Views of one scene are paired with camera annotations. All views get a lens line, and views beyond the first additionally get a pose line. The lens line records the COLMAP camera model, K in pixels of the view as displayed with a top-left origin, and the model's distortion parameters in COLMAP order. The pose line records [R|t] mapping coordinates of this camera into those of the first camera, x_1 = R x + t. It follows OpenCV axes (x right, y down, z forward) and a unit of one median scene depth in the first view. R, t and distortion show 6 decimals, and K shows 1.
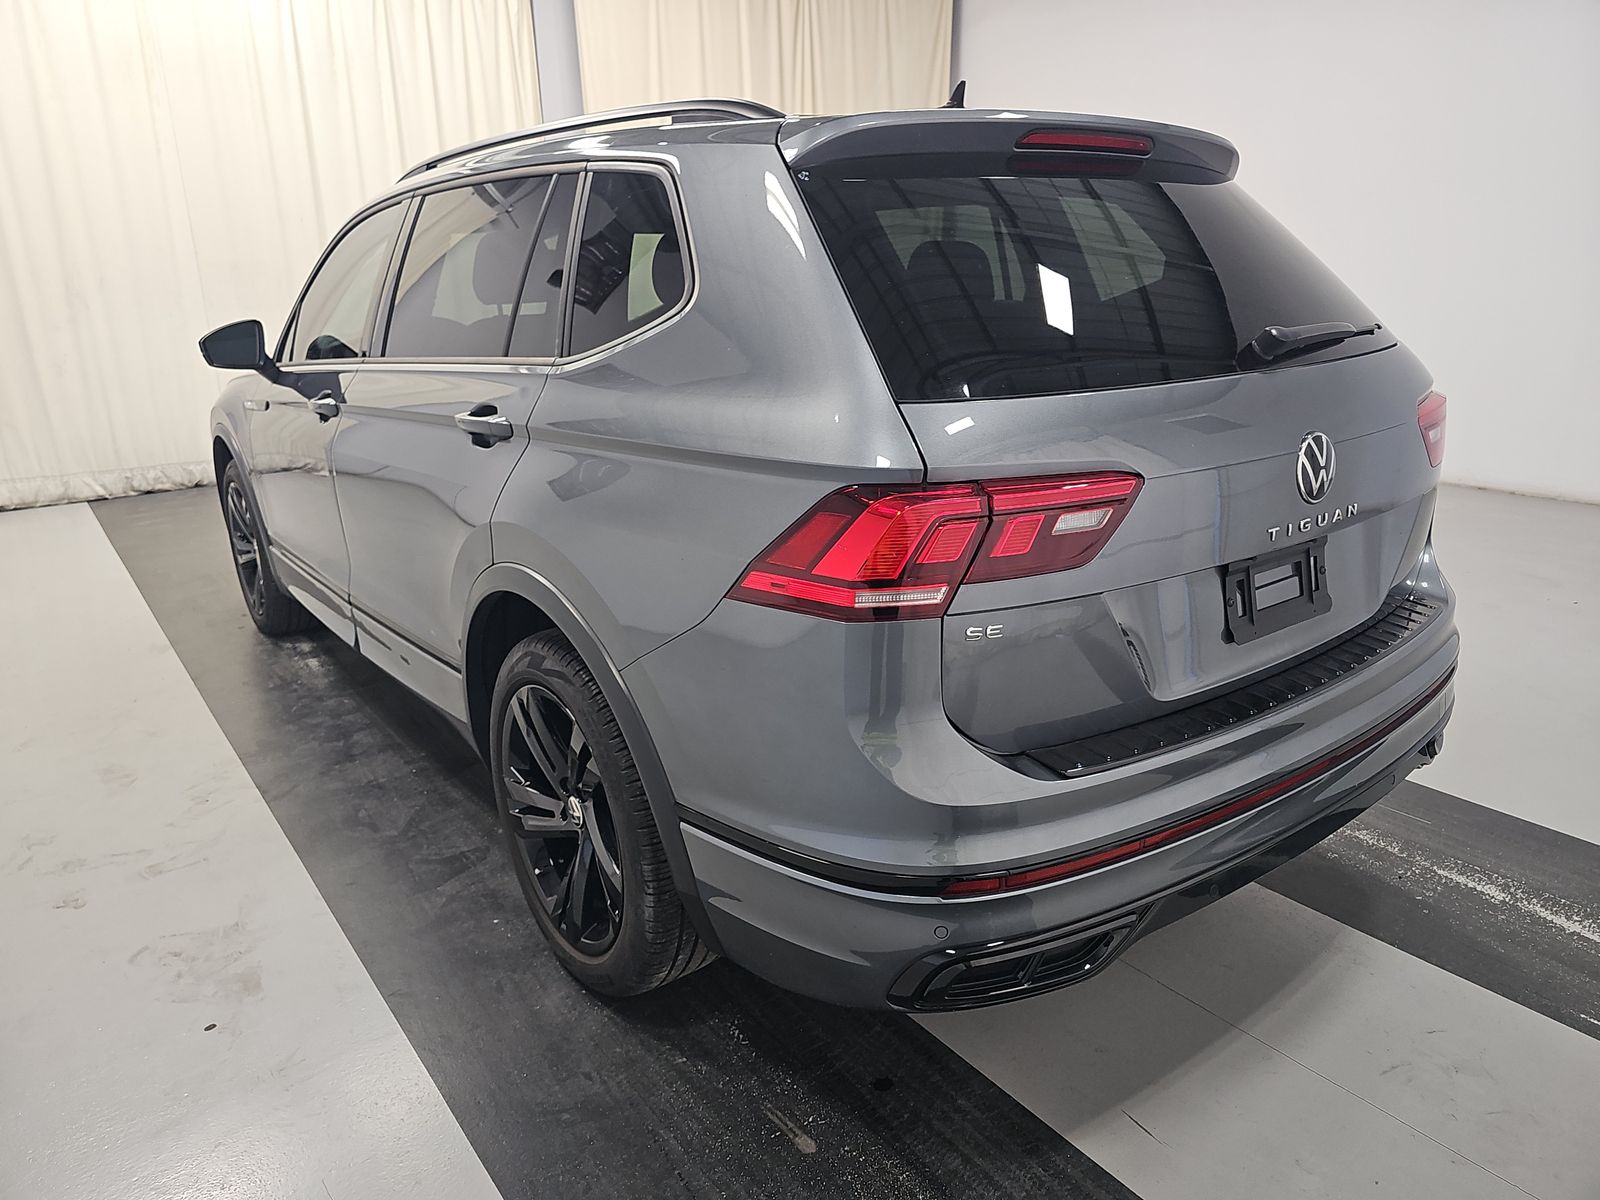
lens RADIAL K [[1060.5, 0, 803.8], [0, 1060.5, 592.9], [0, 0, 1]] dist [0.011189, -0.029194]
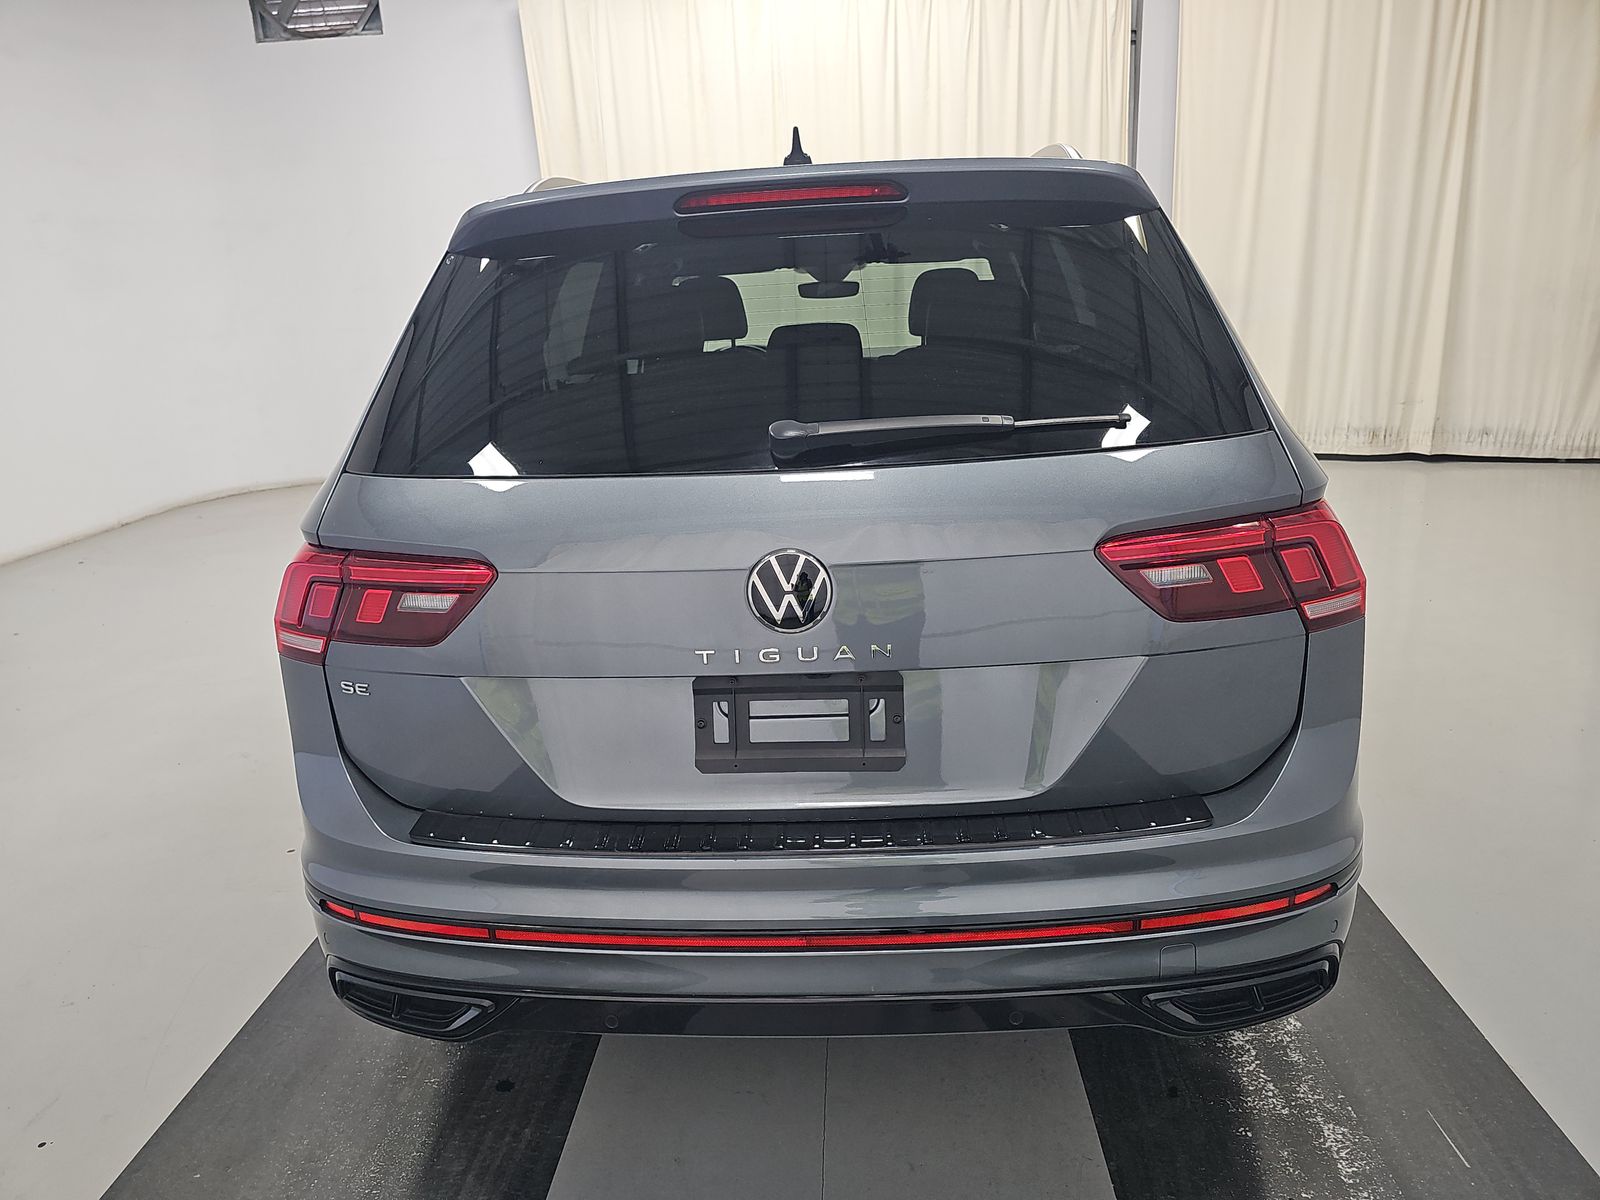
lens RADIAL K [[1060.5, 0, 803.1], [0, 1060.5, 612.1], [0, 0, 1]] dist [0.011189, -0.029194]
pose [[0.793538, 0.173639, -0.583222, 1.010884], [-0.163938, 0.983991, 0.069901, -0.166872], [0.586022, 0.040143, 0.809300, 0.321599]]
